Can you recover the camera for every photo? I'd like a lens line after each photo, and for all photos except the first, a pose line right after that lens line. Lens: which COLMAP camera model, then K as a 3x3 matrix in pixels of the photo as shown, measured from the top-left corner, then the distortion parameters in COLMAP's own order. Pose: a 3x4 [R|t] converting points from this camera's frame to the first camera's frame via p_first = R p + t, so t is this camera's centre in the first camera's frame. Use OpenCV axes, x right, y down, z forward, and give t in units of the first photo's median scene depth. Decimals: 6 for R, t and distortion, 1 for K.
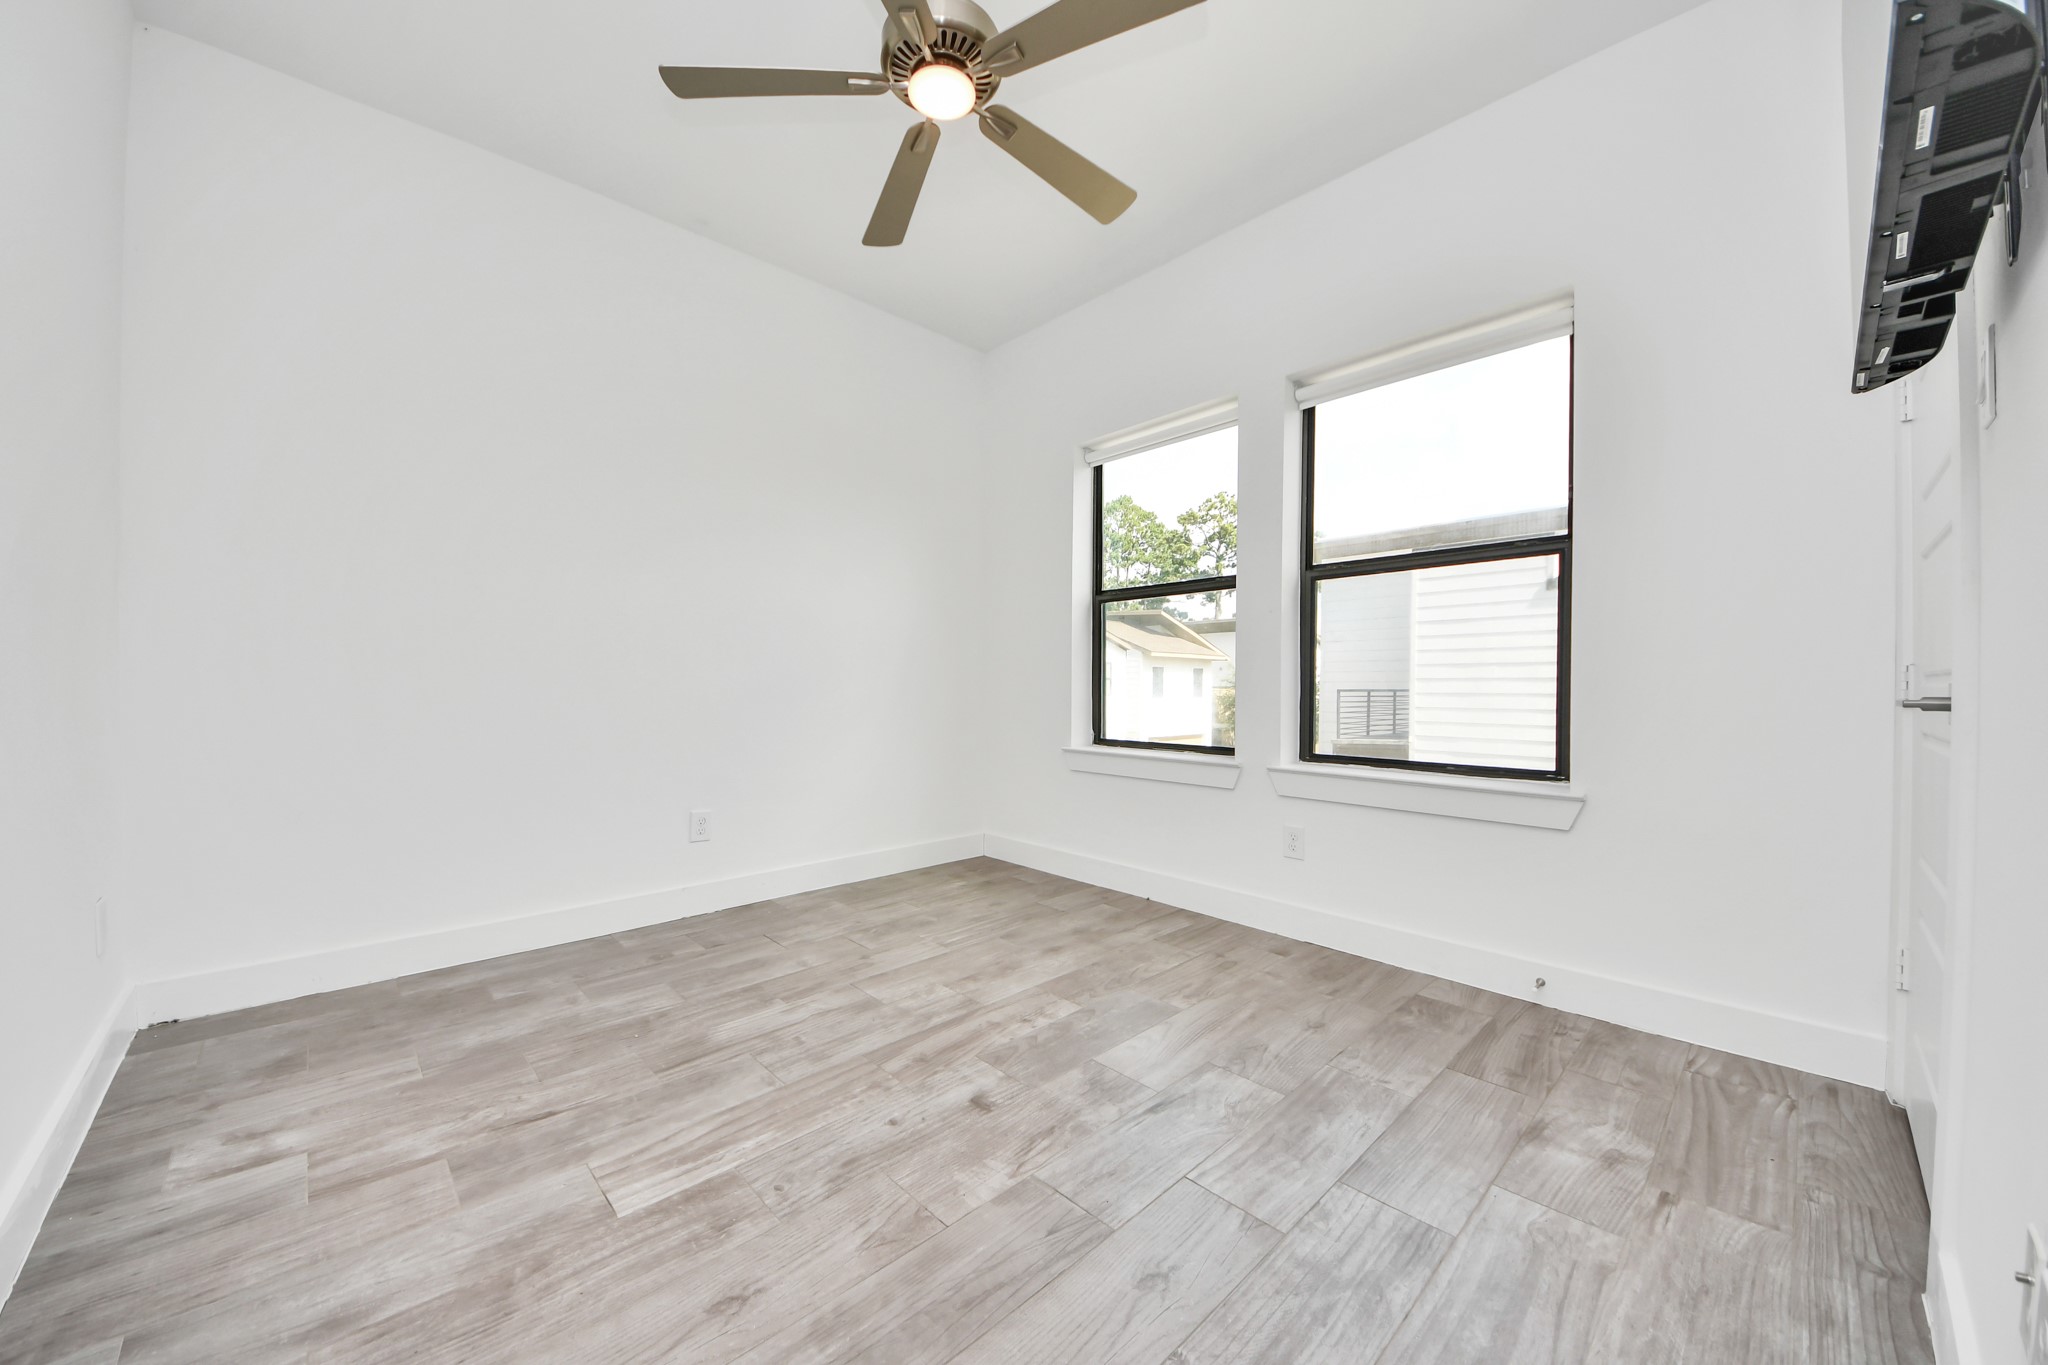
lens RADIAL K [[737.5, 0, 1018.1], [0, 737.5, 681.7], [0, 0, 1]] dist [0.048077, -0.028890]
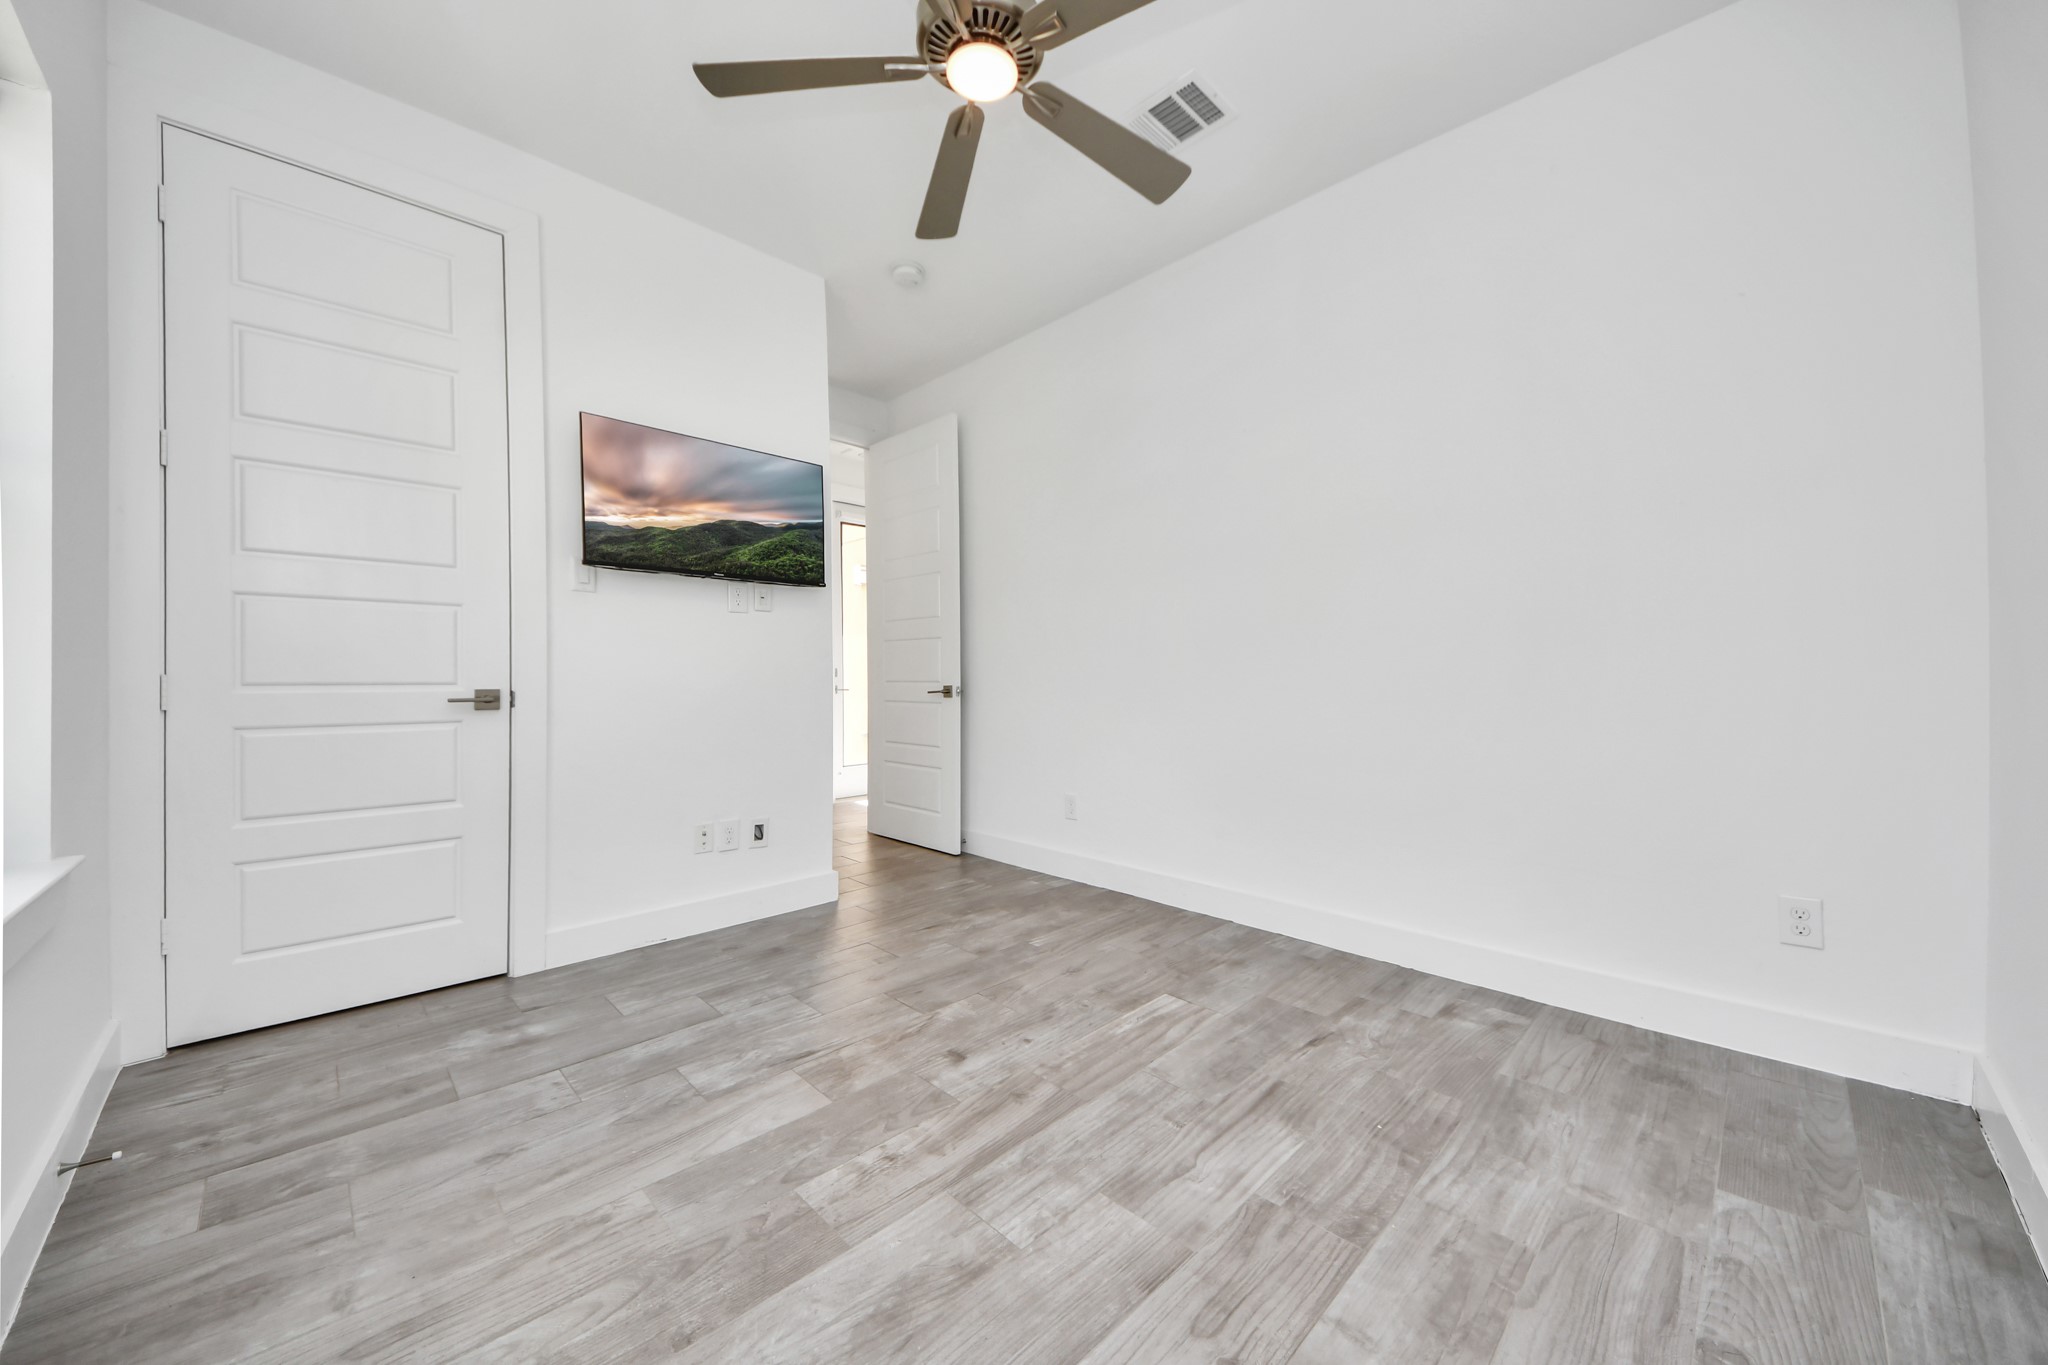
lens RADIAL K [[737.5, 0, 1018.1], [0, 737.5, 681.7], [0, 0, 1]] dist [0.048077, -0.028890]
pose [[-0.999867, 0.001522, -0.016211, -0.116142], [0.001534, 0.999999, -0.000743, -0.007991], [0.016210, -0.000768, -0.999868, 1.959176]]
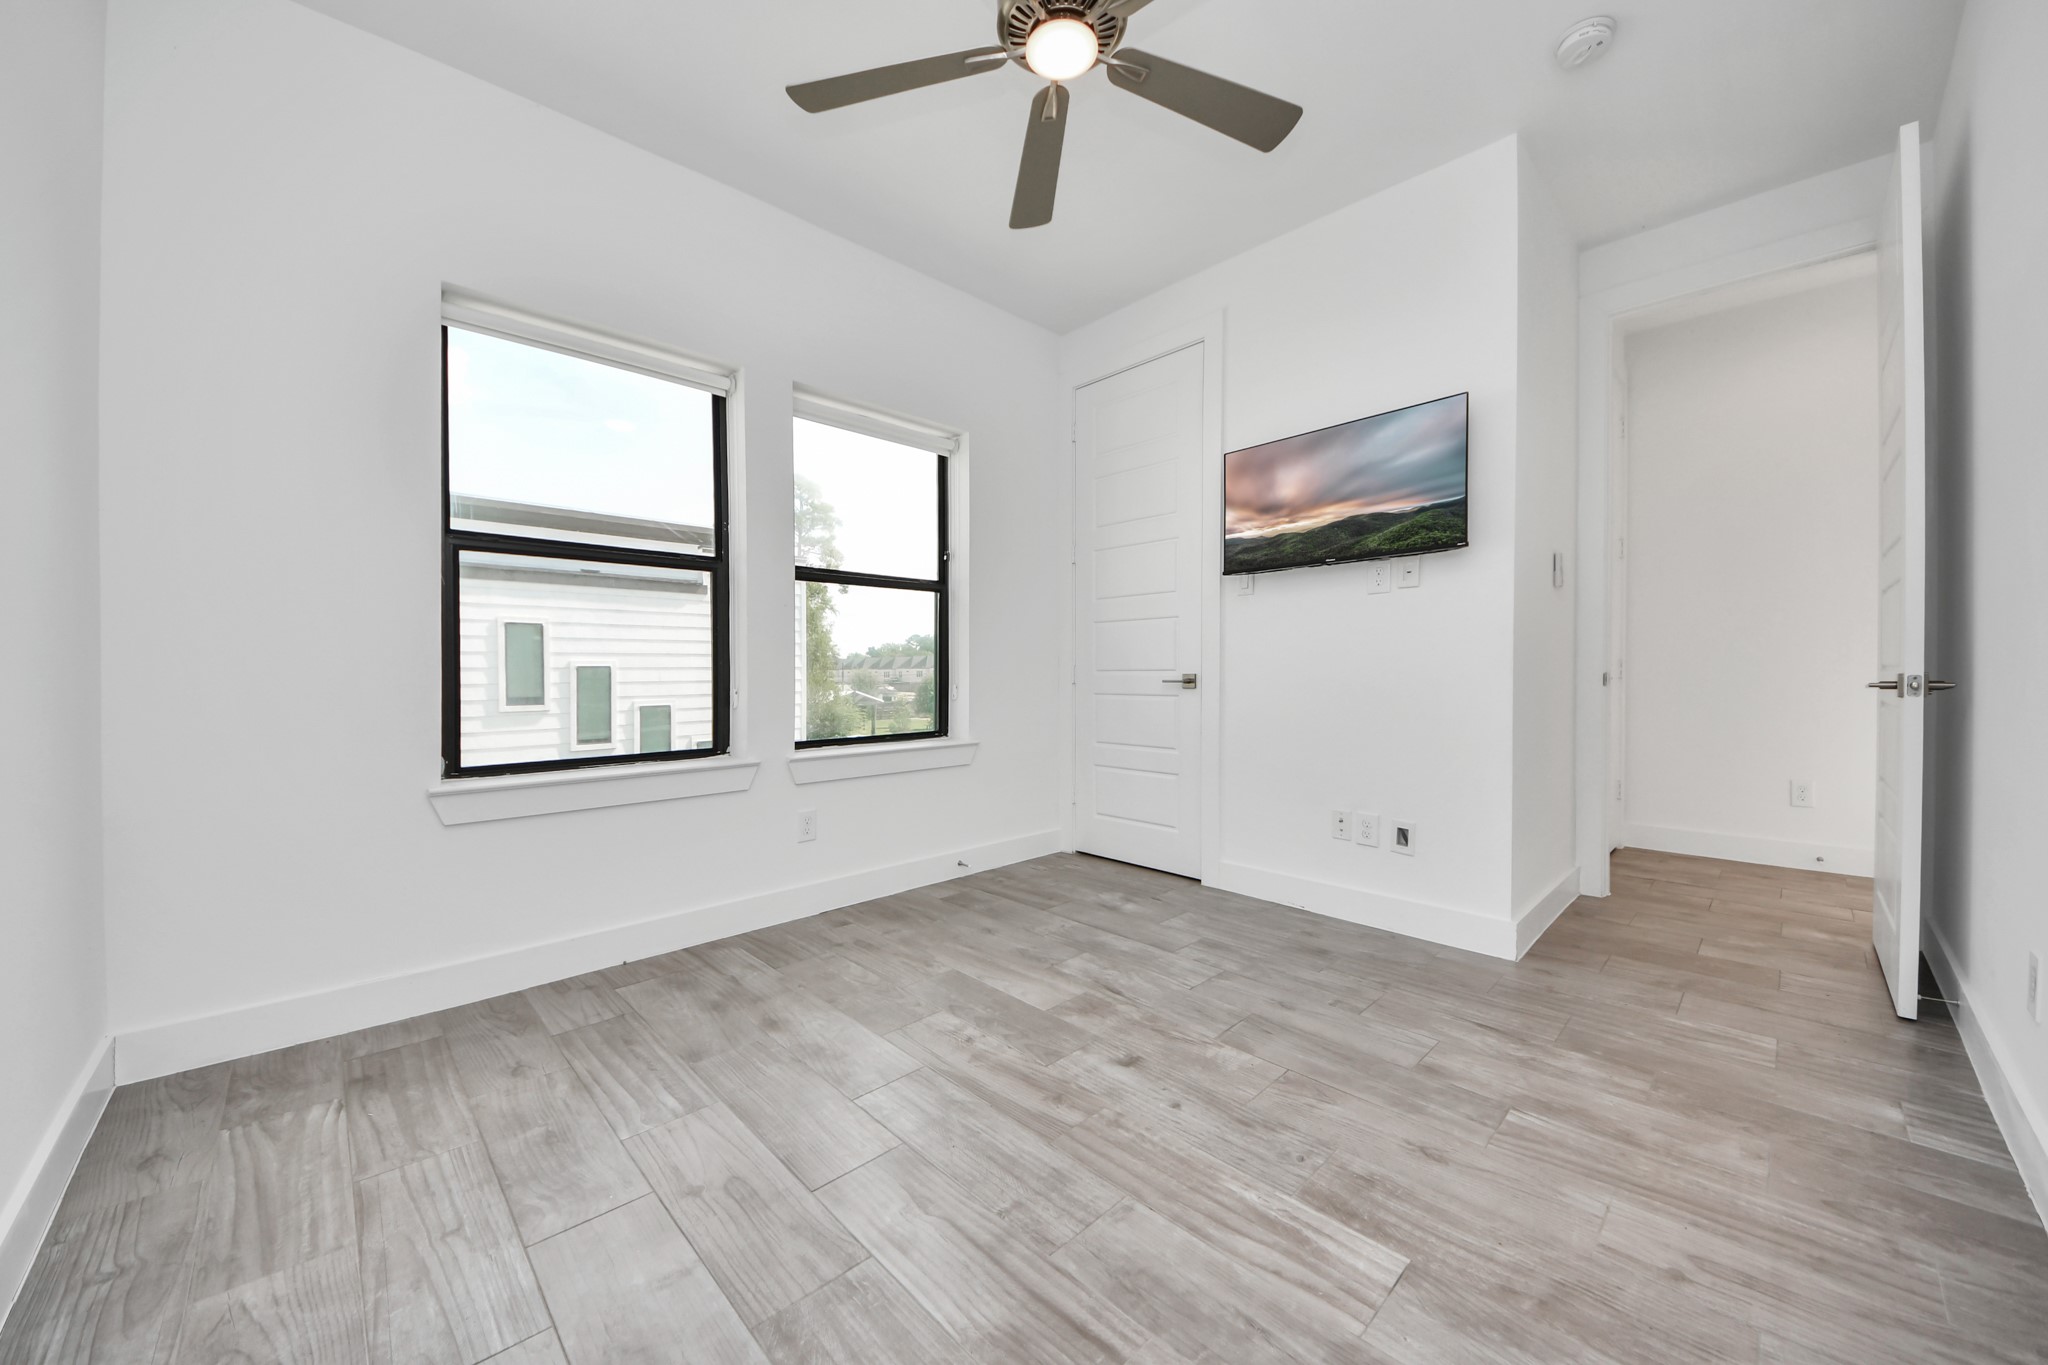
lens RADIAL K [[737.5, 0, 1018.1], [0, 737.5, 681.7], [0, 0, 1]] dist [0.048077, -0.028890]
pose [[-0.005939, -0.015200, 0.999867, -1.033213], [0.002248, 0.999882, 0.015214, -0.006839], [-0.999980, 0.002338, -0.005904, 1.066694]]
